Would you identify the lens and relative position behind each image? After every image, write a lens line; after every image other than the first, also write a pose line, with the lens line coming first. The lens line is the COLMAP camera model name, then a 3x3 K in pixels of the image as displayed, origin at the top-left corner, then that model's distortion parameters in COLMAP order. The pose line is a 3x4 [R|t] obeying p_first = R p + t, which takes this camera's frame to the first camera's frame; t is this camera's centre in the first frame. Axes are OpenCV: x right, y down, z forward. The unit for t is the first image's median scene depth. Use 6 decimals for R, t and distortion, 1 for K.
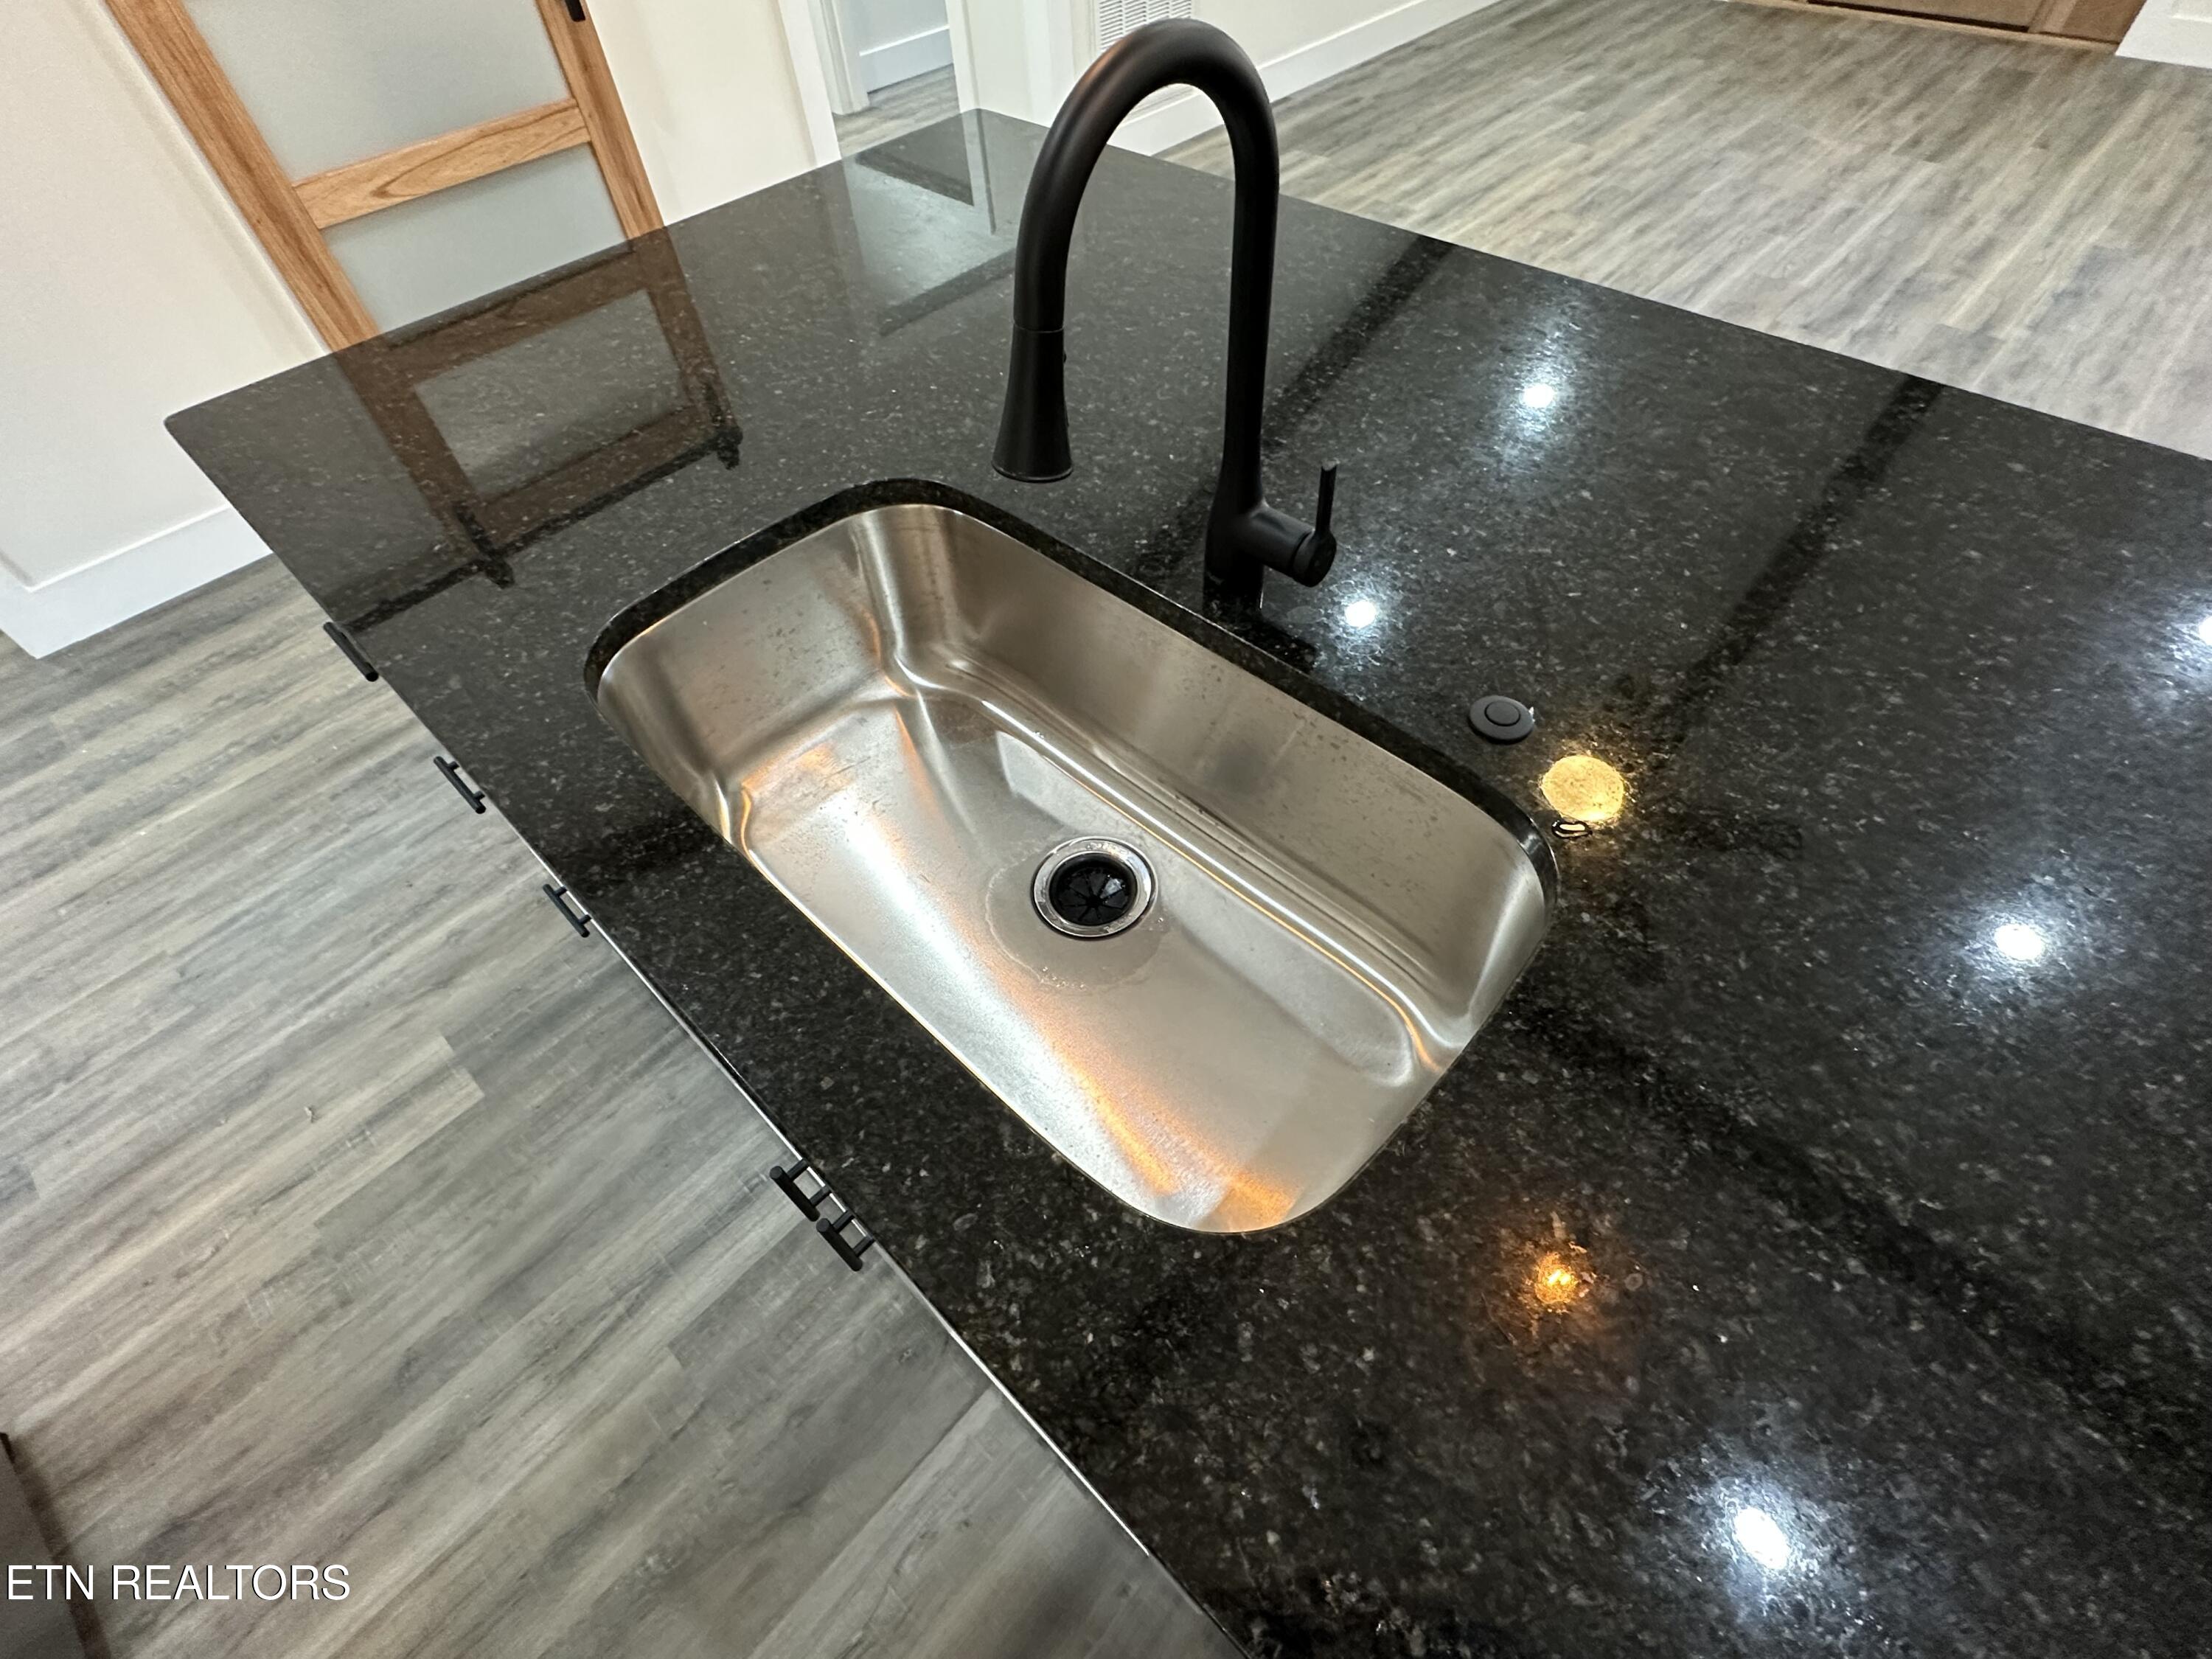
lens RADIAL K [[1005.3, 0, 1097.5], [0, 1005.3, 842.1], [0, 0, 1]] dist [-0.004478, 0.001180]
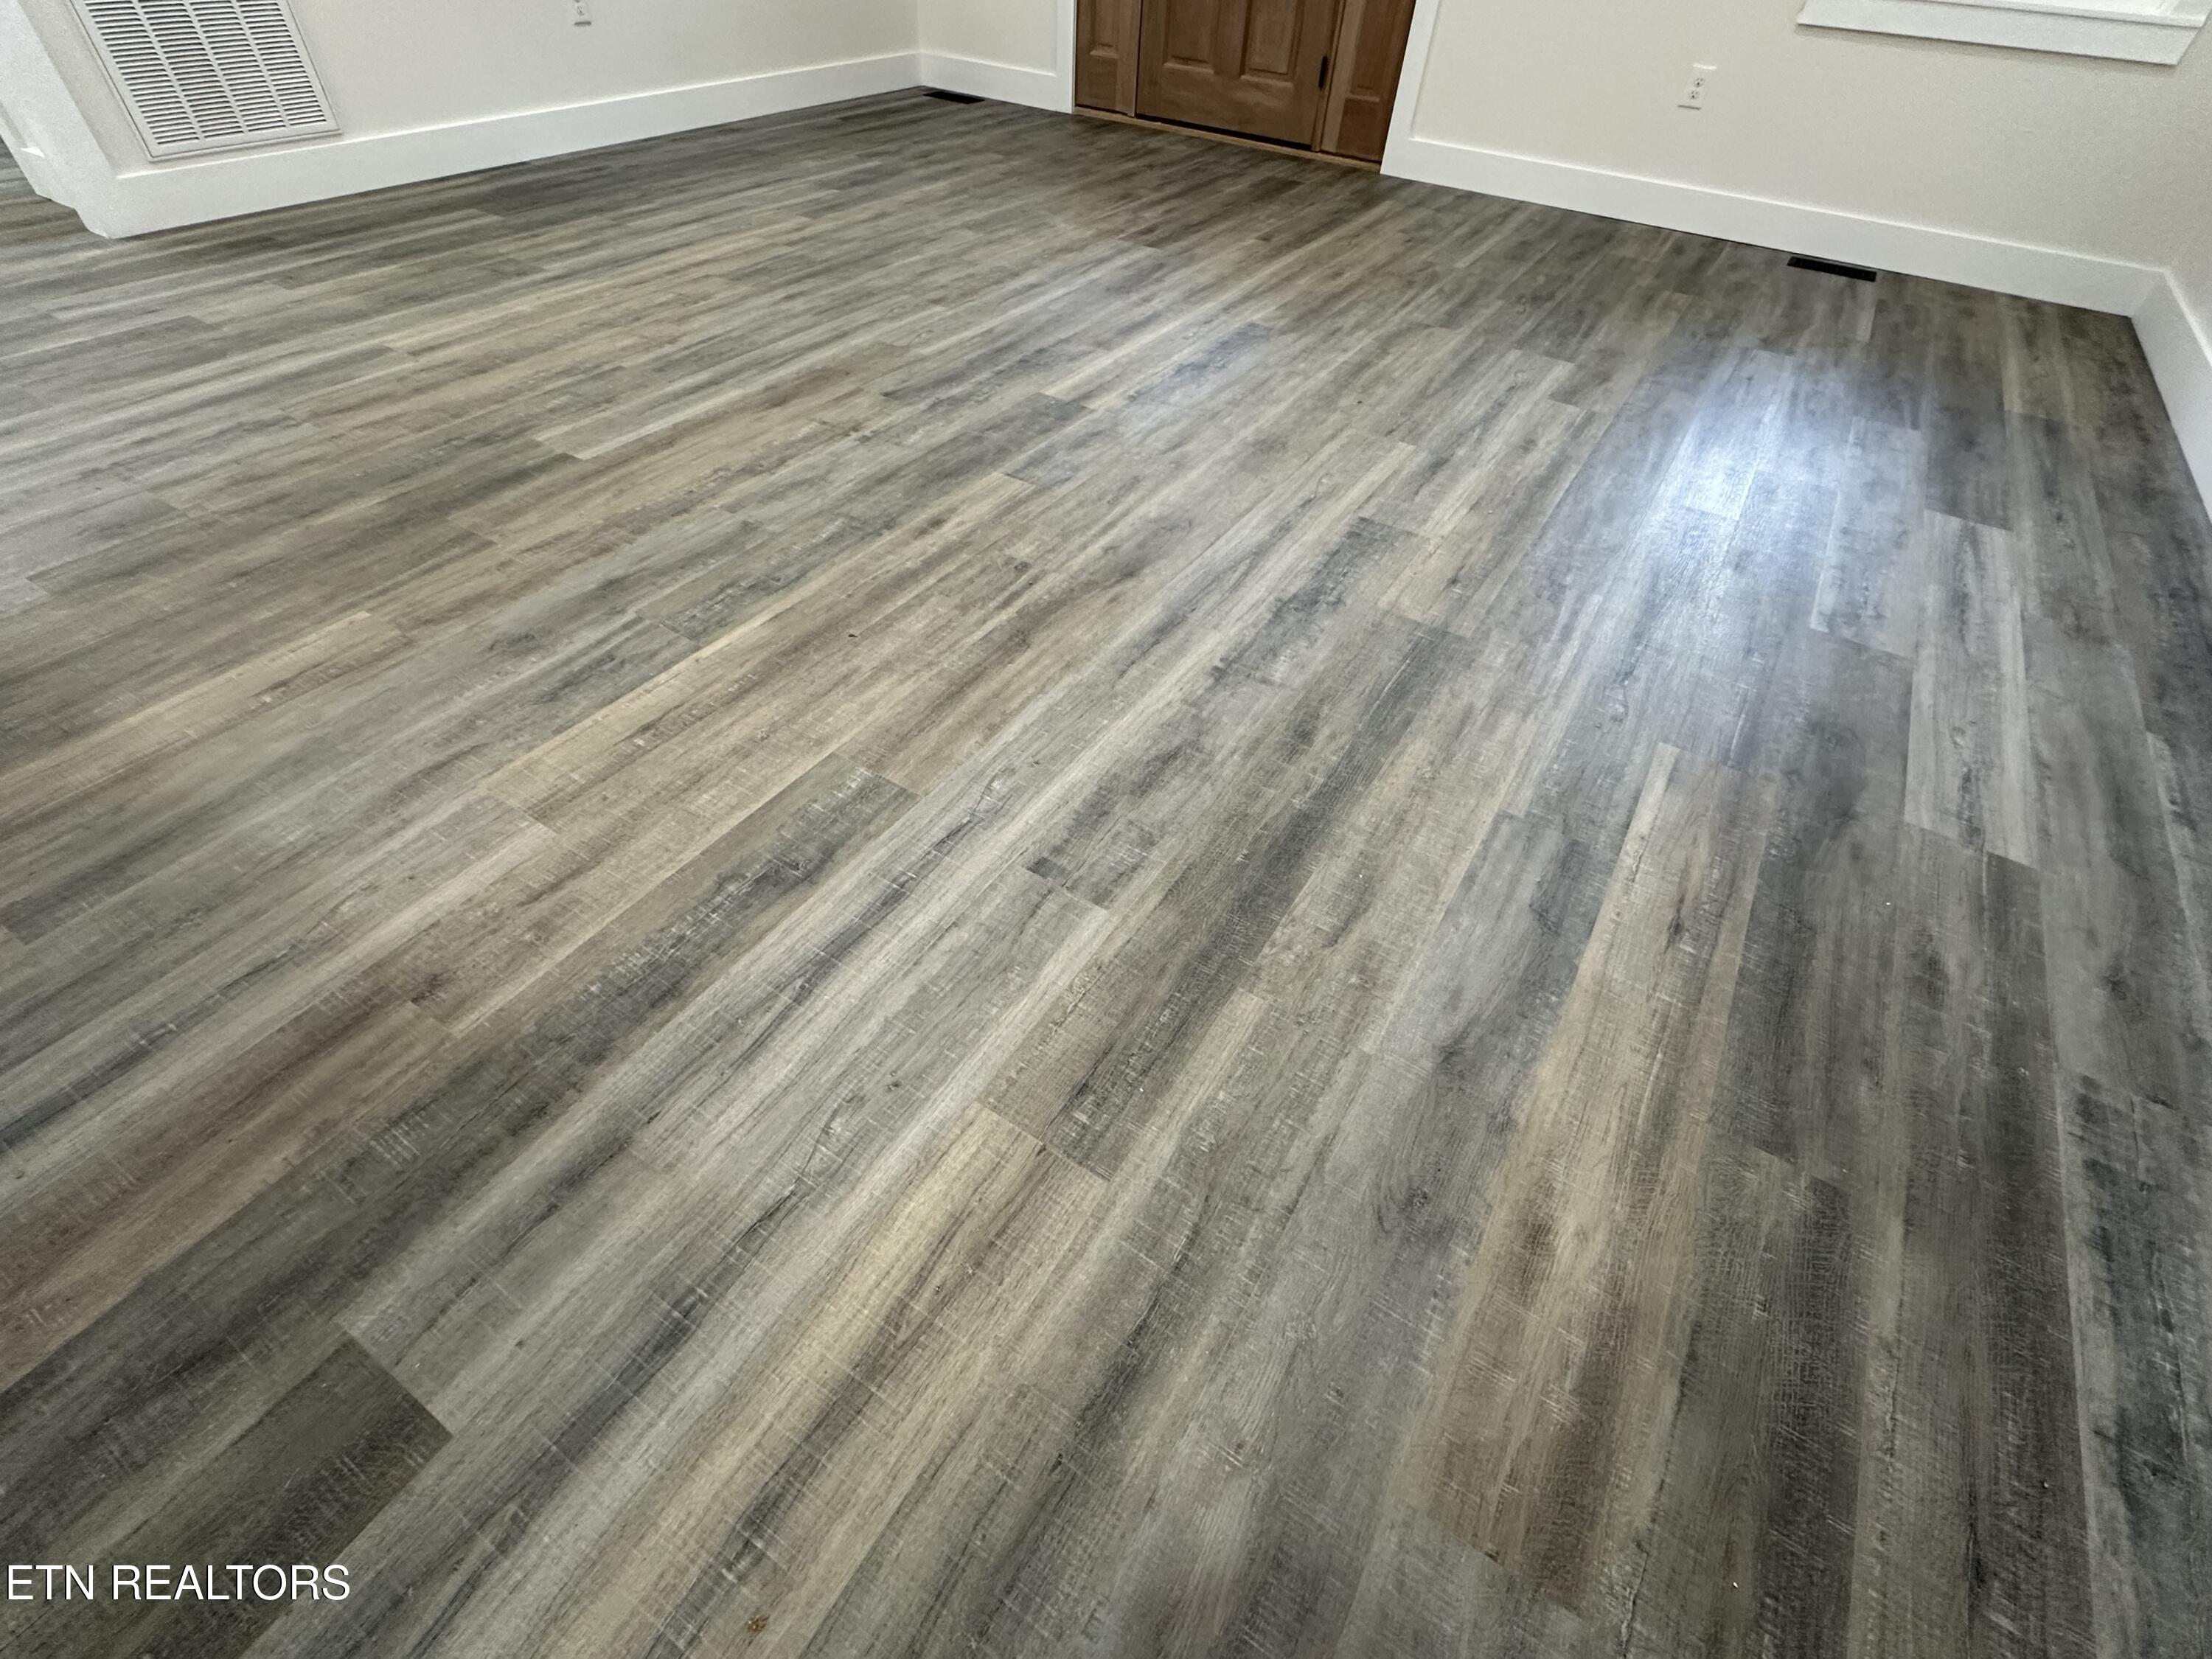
lens RADIAL K [[1005.3, 0, 1098.8], [0, 1005.3, 835.5], [0, 0, 1]] dist [-0.004478, 0.001180]
pose [[0.975817, -0.071372, 0.206607, 0.562826], [0.093861, 0.990432, -0.101167, -0.035941], [-0.197409, 0.118113, 0.973180, 0.153534]]
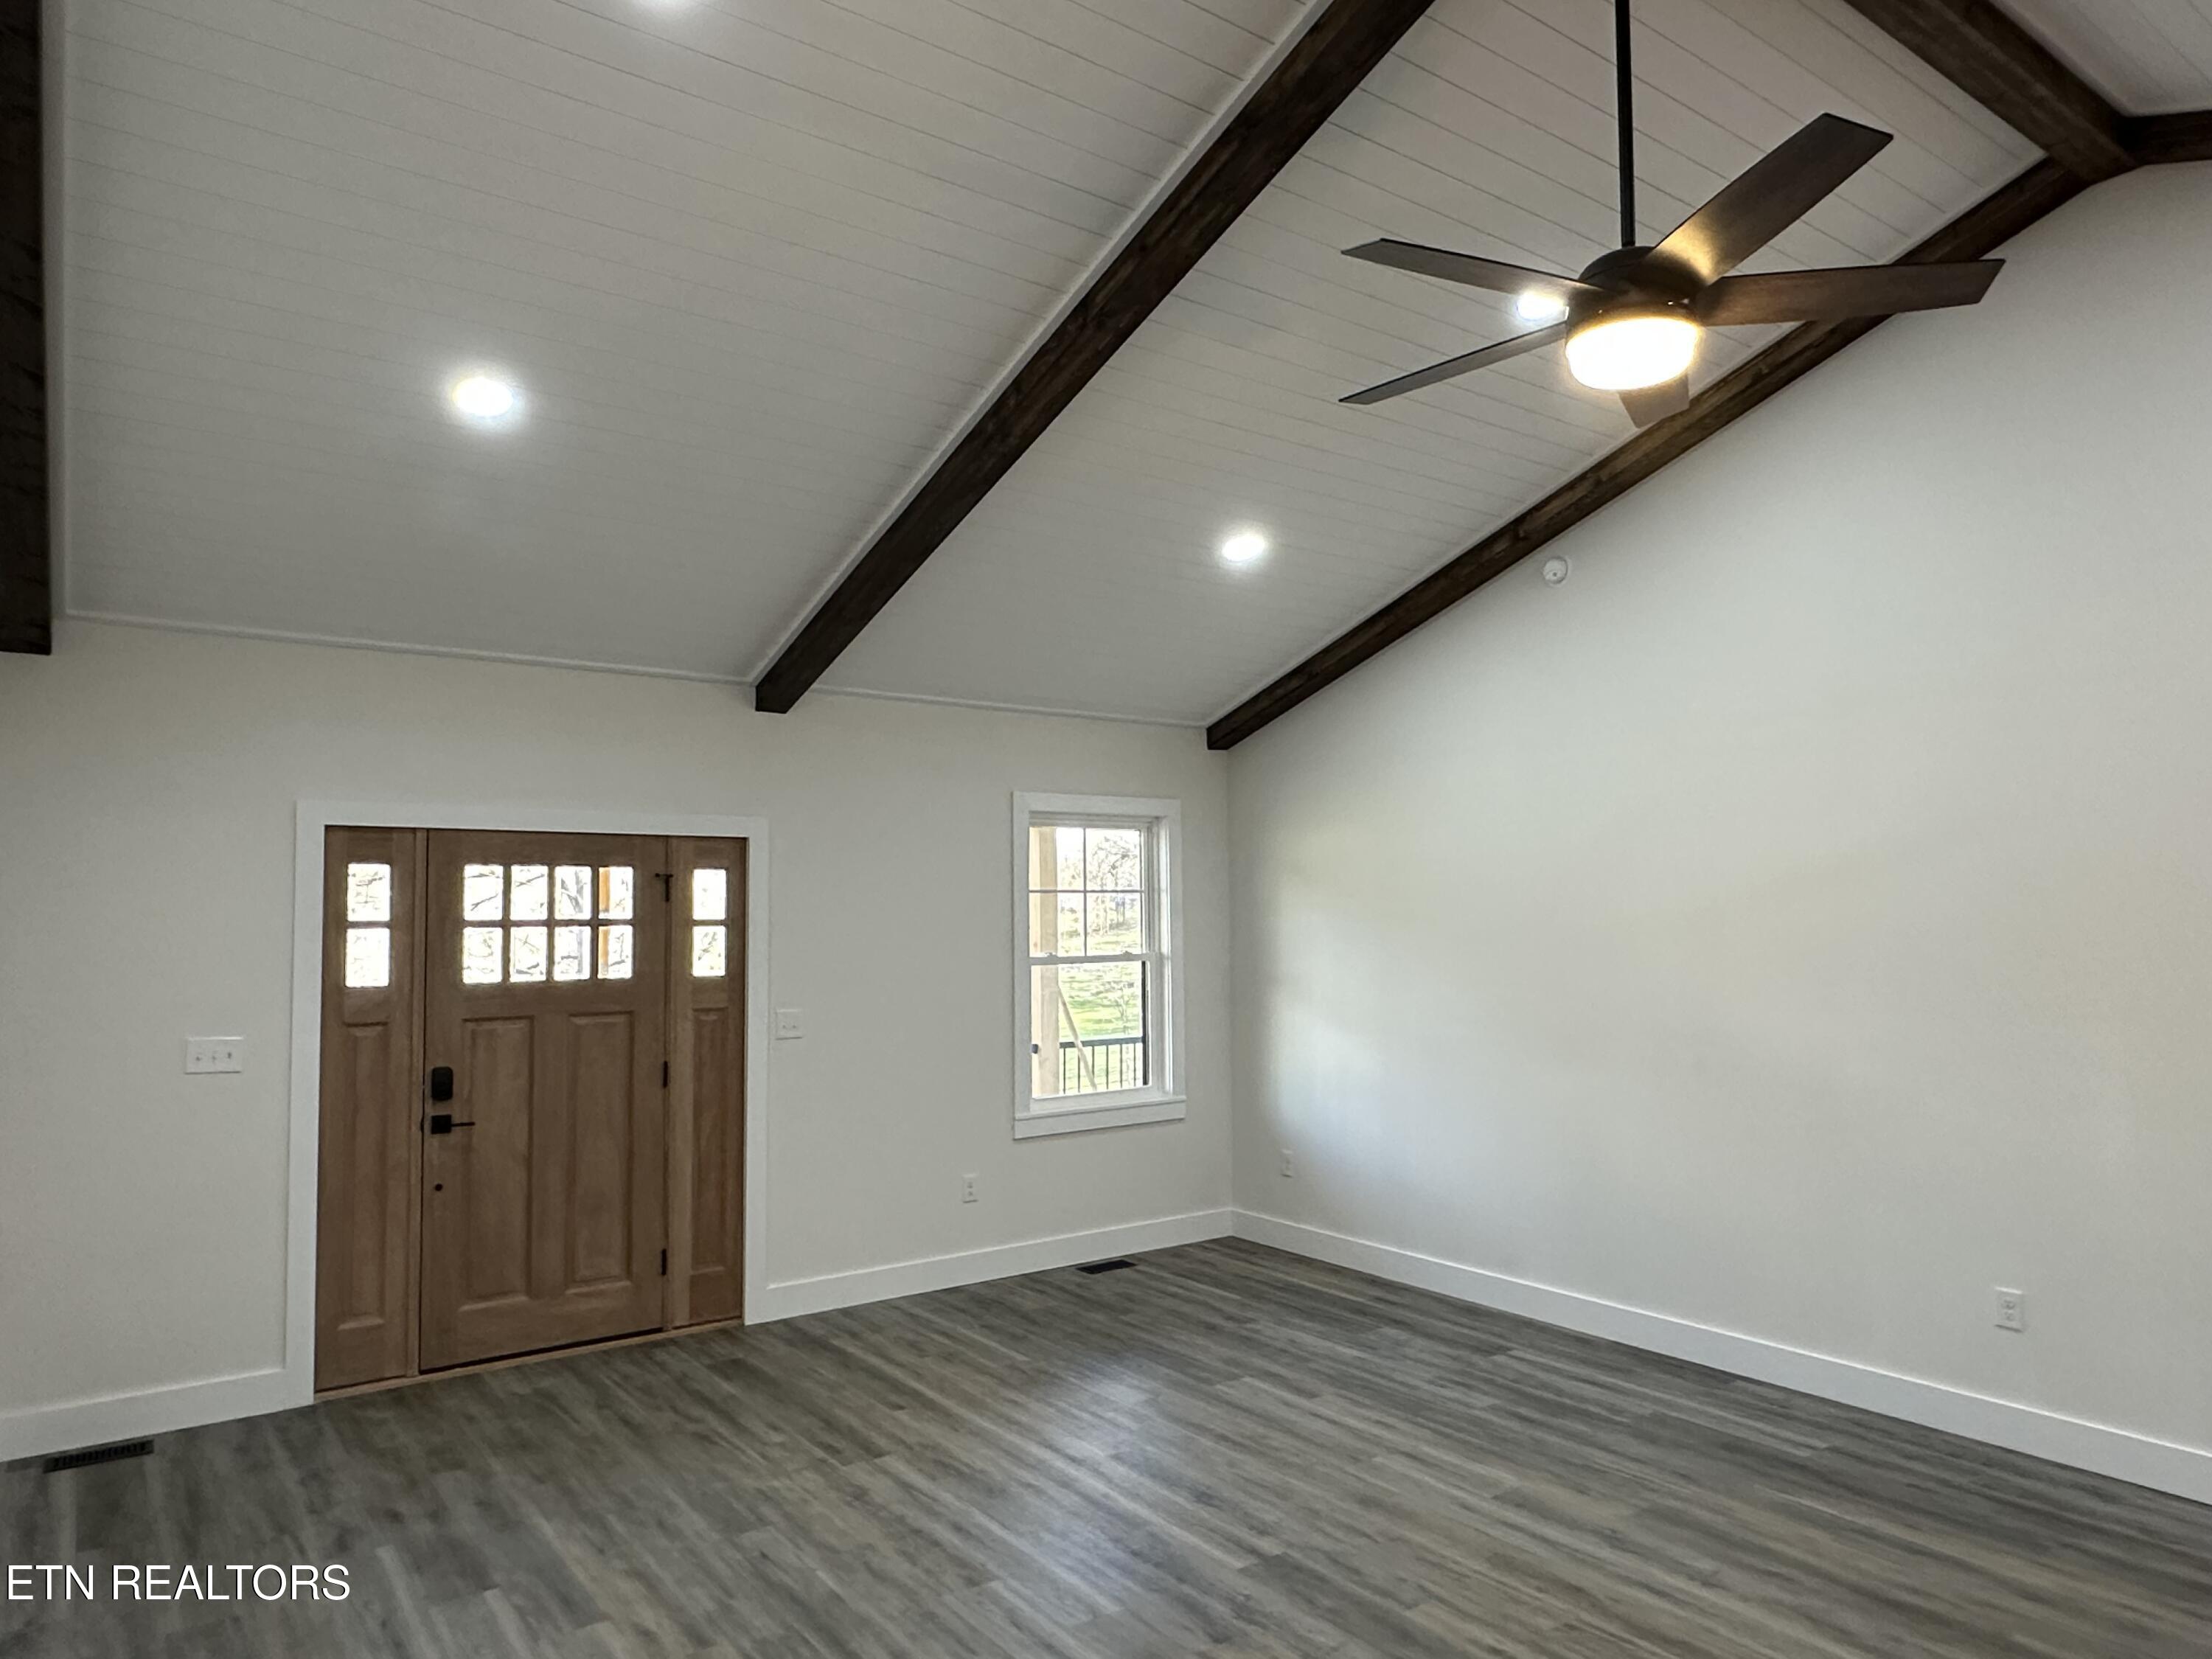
lens RADIAL K [[1410.3, 0, 1098.4], [0, 1410.3, 849.6], [0, 0, 1]] dist [0.000083, 0.000926]
pose [[0.182061, 0.088633, 0.979284, -0.420071], [0.768823, 0.608047, -0.197967, -0.626709], [-0.612997, 0.788938, 0.042559, 0.412214]]
